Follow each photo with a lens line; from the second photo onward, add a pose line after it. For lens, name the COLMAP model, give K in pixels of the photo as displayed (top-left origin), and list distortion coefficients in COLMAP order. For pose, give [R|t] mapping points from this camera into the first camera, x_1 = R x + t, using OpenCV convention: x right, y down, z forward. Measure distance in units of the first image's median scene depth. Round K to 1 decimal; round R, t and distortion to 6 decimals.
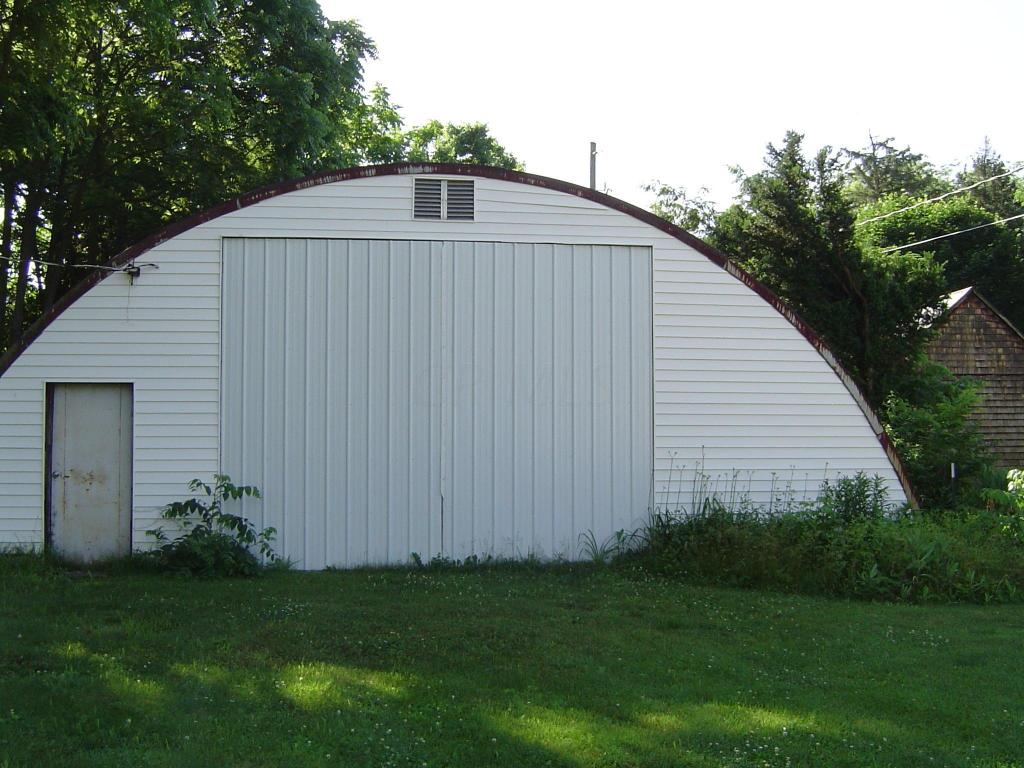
lens RADIAL K [[1170.1, 0, 512.4], [0, 1170.1, 380.1], [0, 0, 1]] dist [-0.134152, 0.000000]
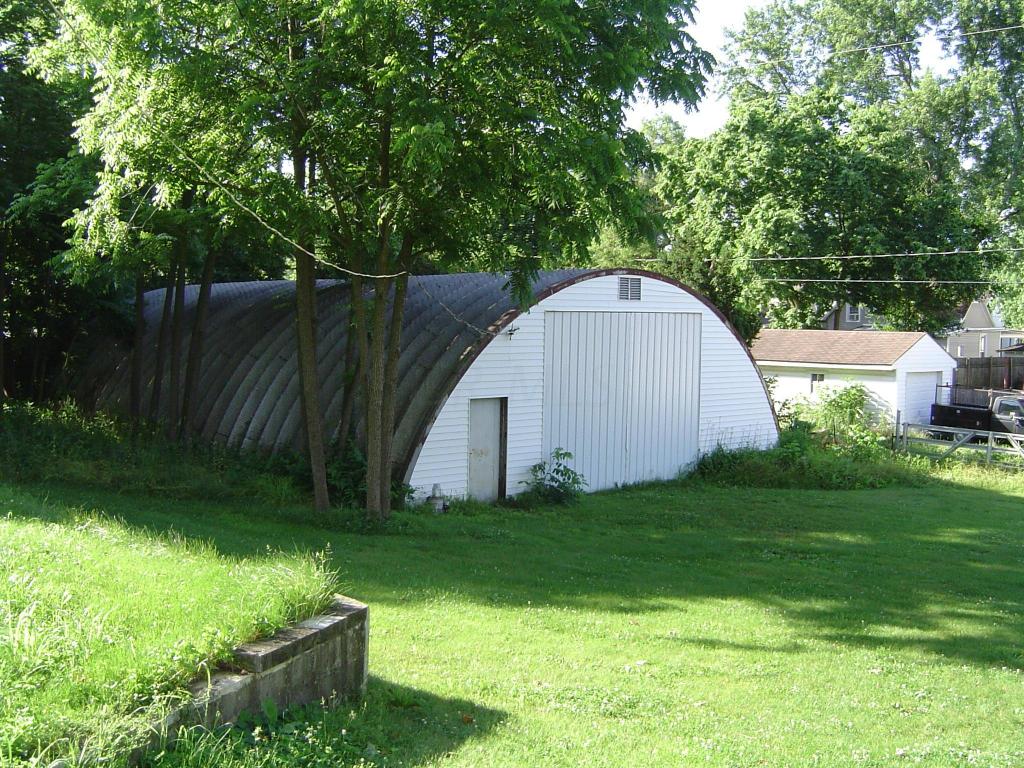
lens RADIAL K [[1170.1, 0, 511.8], [0, 1170.1, 386.3], [0, 0, 1]] dist [-0.134152, 0.000000]
pose [[0.832689, -0.024794, 0.553186, -1.231049], [-0.025716, 0.996188, 0.083359, -0.151258], [-0.553144, -0.083638, 0.828877, -0.425583]]
